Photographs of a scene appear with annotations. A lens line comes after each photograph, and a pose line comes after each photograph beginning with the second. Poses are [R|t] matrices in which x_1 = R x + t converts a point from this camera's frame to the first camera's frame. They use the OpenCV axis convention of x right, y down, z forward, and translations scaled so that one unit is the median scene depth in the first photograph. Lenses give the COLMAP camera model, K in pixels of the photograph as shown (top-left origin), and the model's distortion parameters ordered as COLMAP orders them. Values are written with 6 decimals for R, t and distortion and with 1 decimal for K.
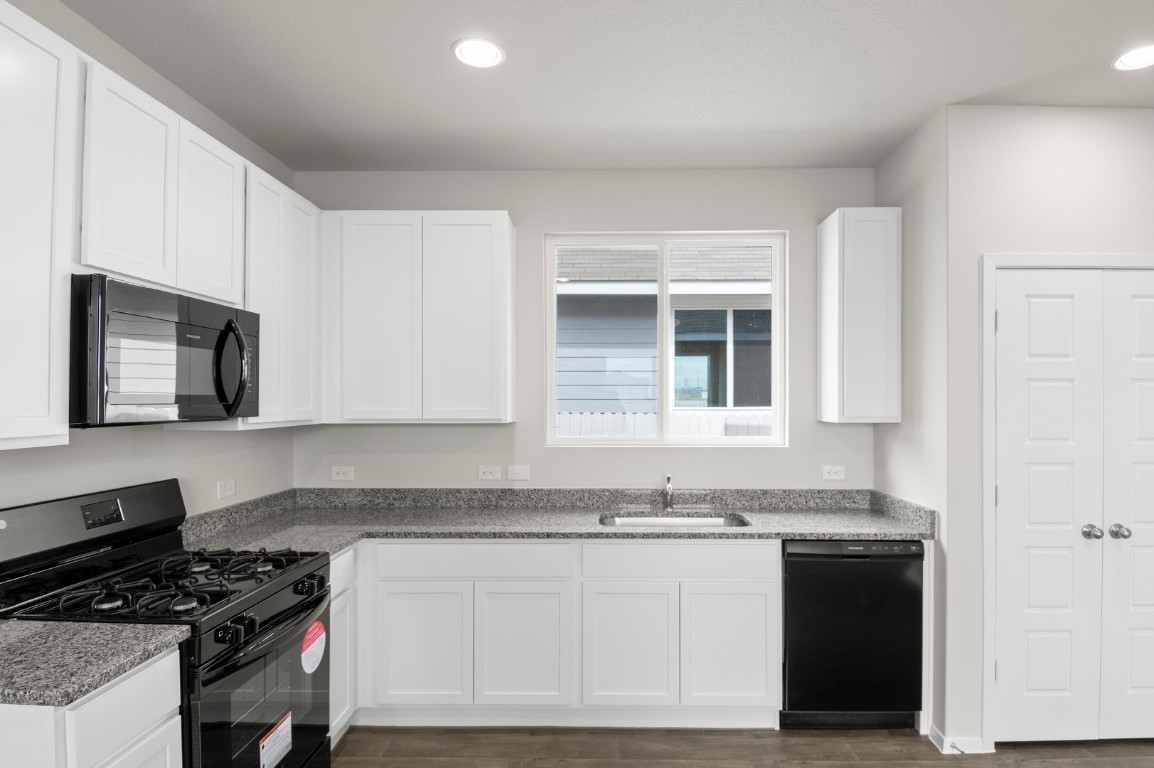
lens RADIAL K [[630.7, 0, 602.8], [0, 630.7, 389.6], [0, 0, 1]] dist [0.028683, -0.036105]
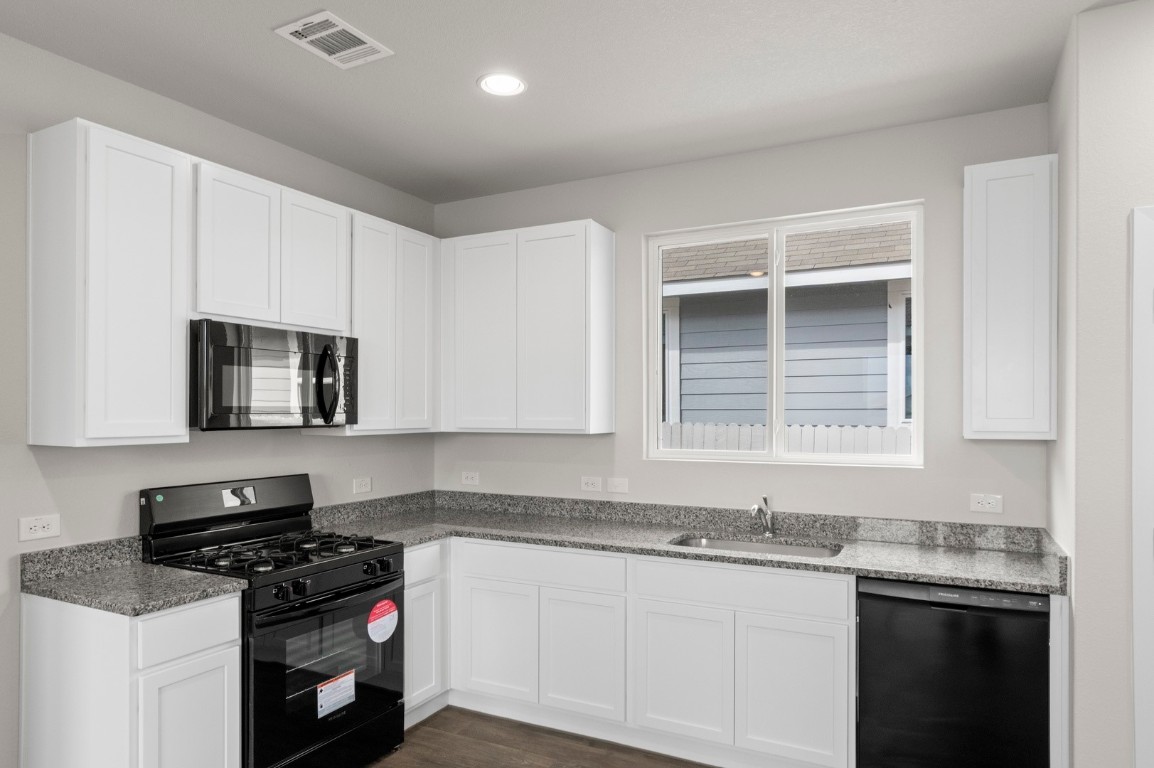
lens RADIAL K [[722.9, 0, 577.4], [0, 722.9, 403.0], [0, 0, 1]] dist [-0.003174, -0.002035]
pose [[0.893063, -0.005543, -0.449898, 0.383007], [0.008317, 0.999957, 0.004190, 0.000267], [0.449855, -0.007484, 0.893070, -0.021330]]
